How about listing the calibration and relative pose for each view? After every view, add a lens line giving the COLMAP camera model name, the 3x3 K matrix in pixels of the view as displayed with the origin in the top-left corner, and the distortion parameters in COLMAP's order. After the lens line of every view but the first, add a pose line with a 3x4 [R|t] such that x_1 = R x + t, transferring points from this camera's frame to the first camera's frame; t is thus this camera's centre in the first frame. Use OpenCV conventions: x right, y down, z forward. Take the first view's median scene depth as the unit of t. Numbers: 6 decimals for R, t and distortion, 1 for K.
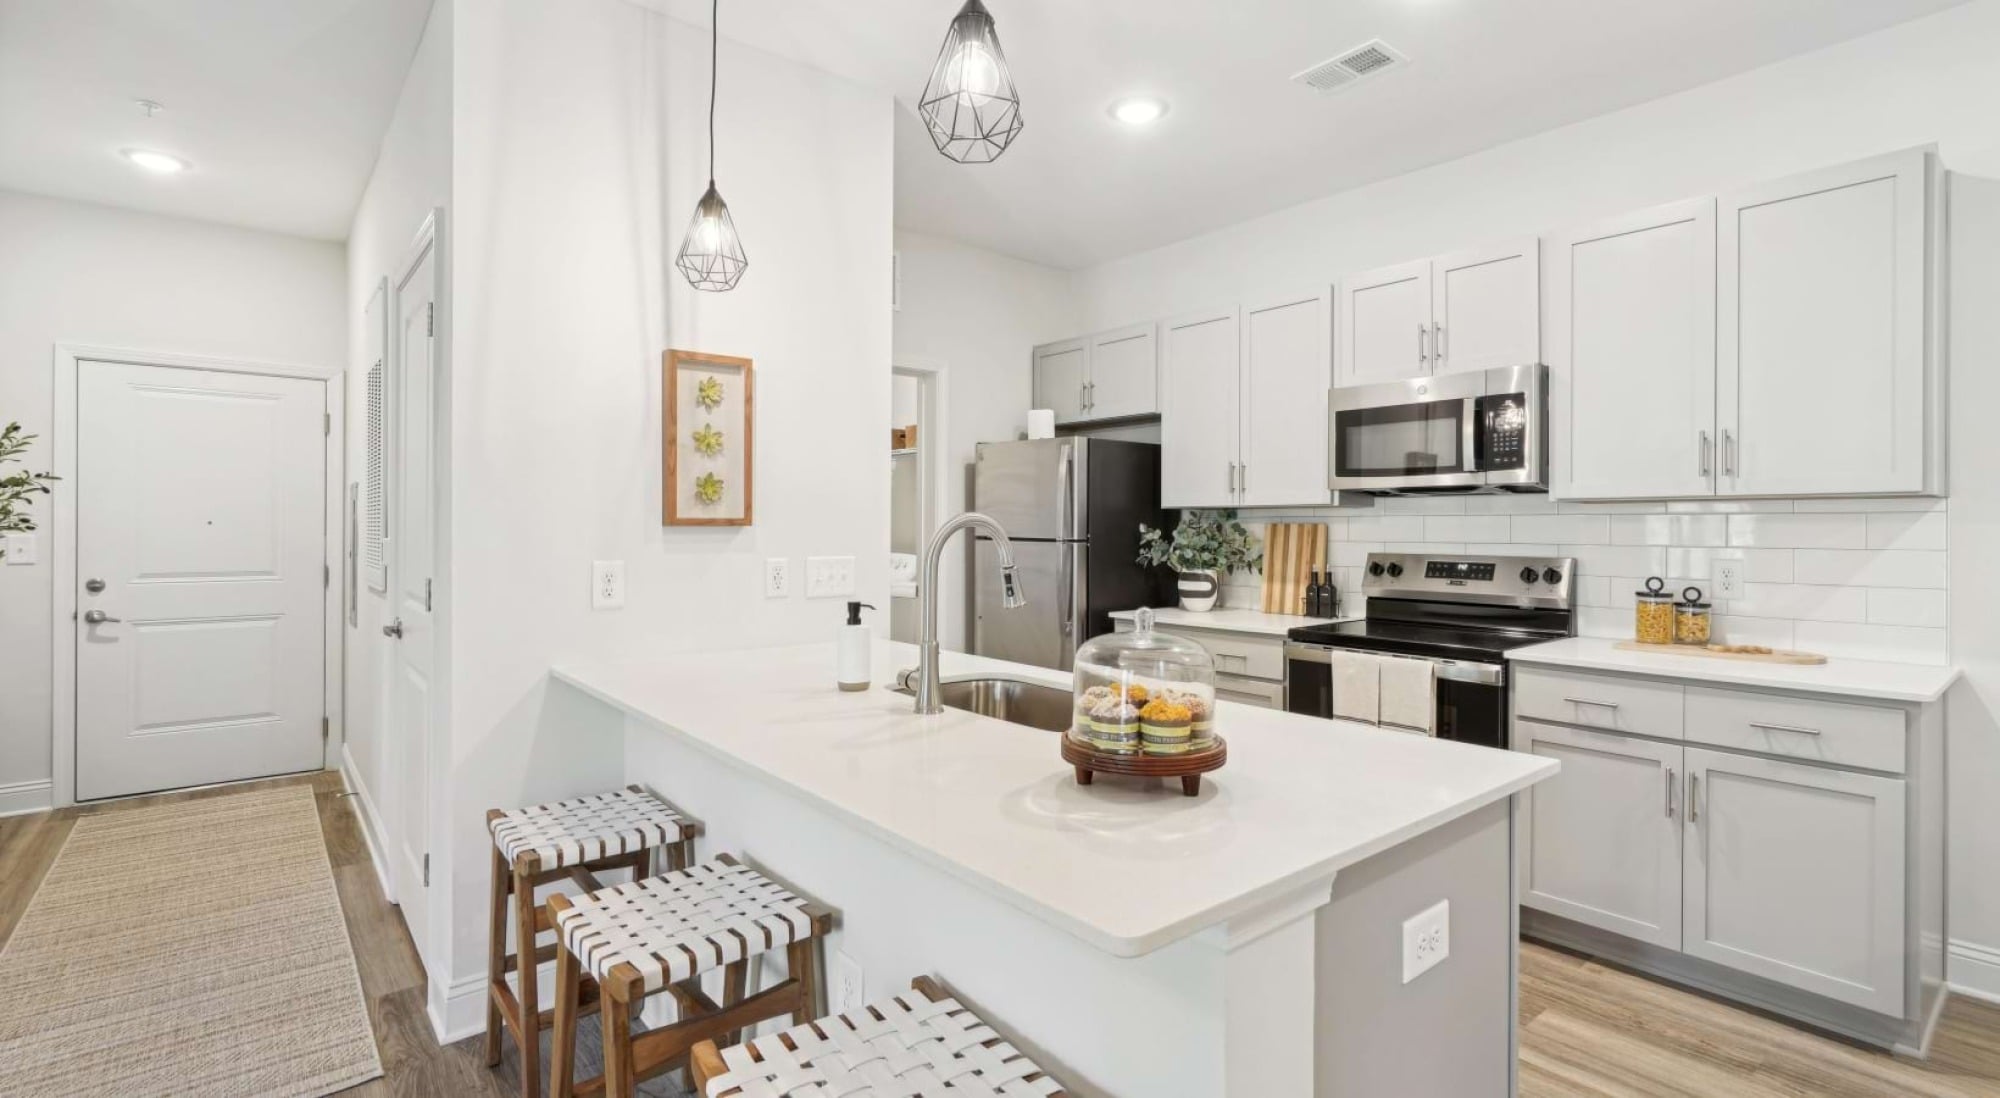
lens RADIAL K [[884.1, 0, 1000.0], [0, 884.1, 549.0], [0, 0, 1]] dist [-0.022923, 0.000337]
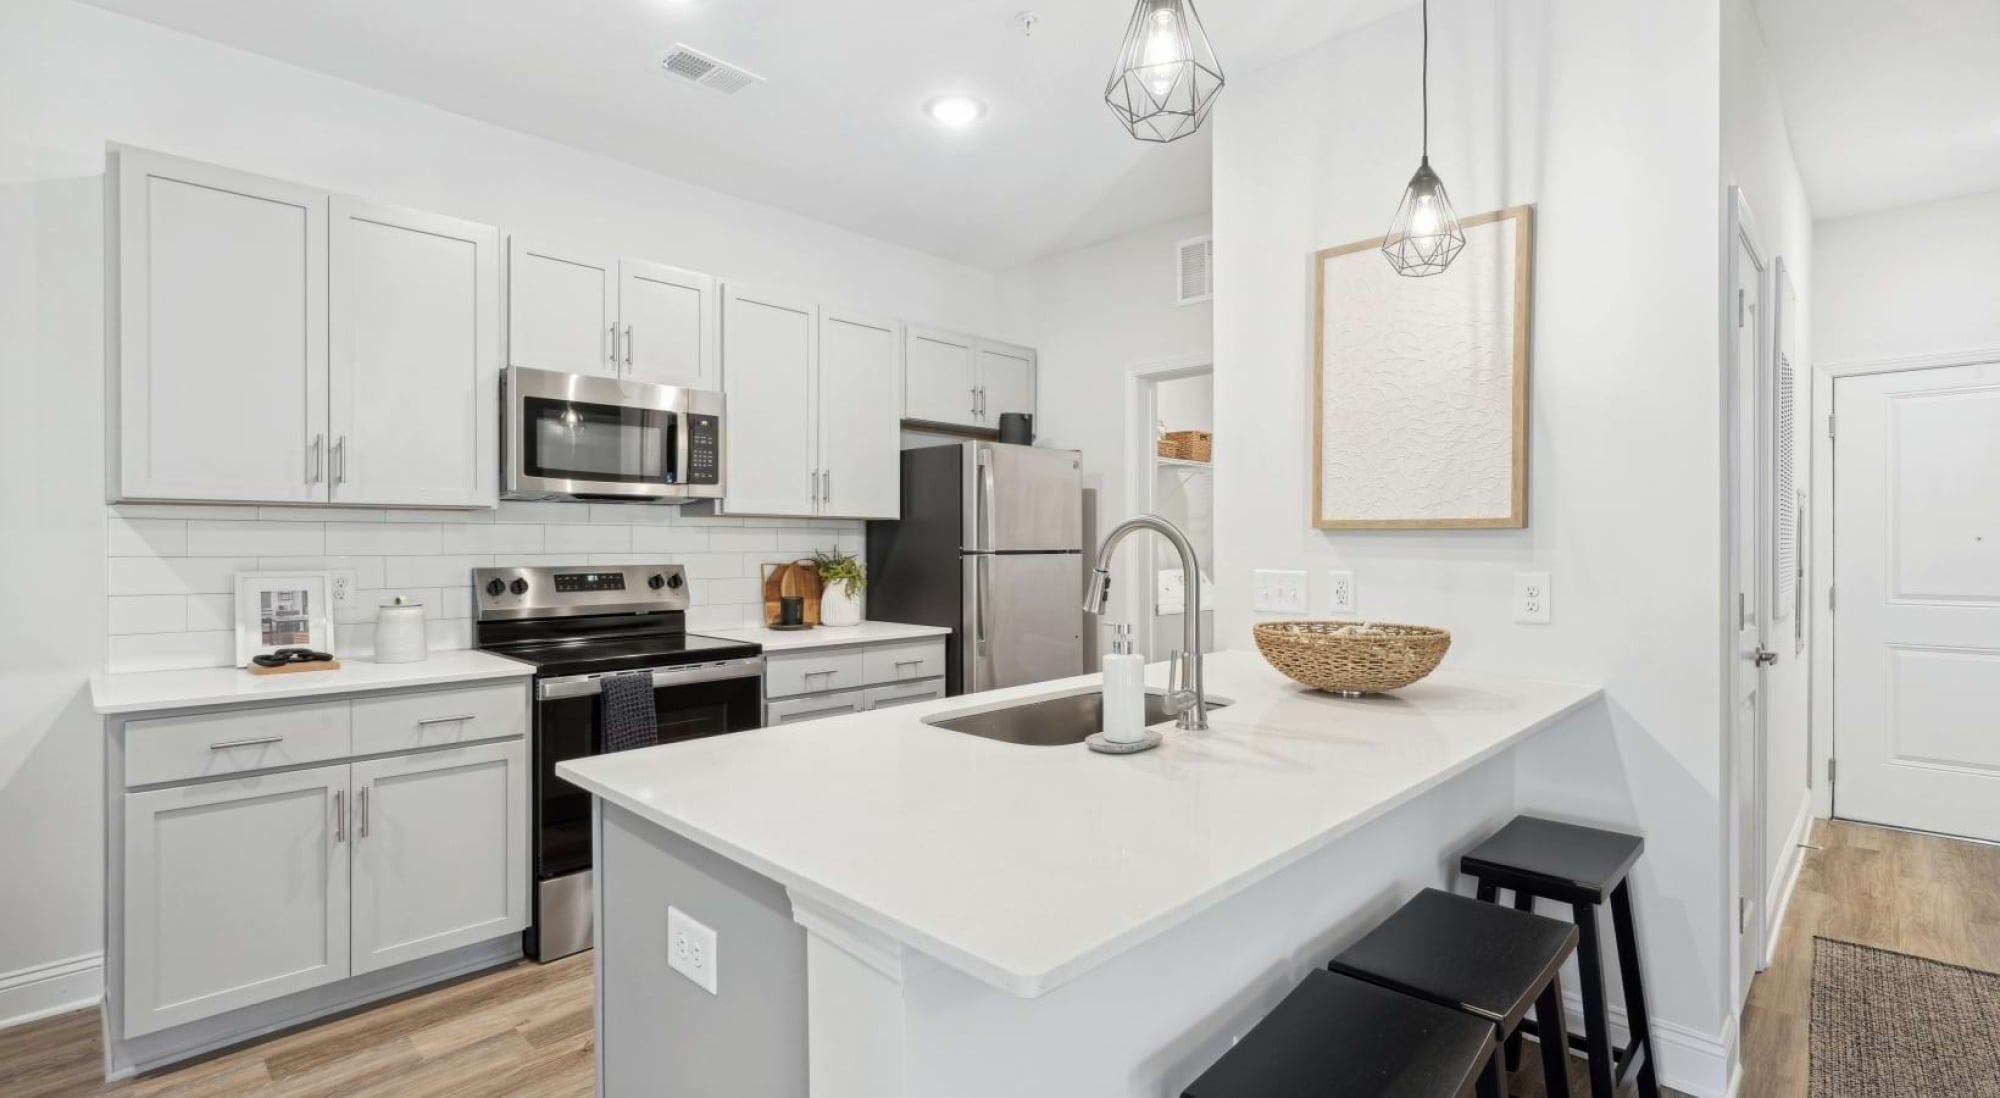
lens RADIAL K [[935.9, 0, 1008.5], [0, 935.9, 587.0], [0, 0, 1]] dist [0.017813, -0.000107]
pose [[-0.104344, -0.051718, 0.993196, -0.560511], [0.021183, 0.998305, 0.054210, -0.016520], [-0.994316, 0.026695, -0.103071, 0.661768]]
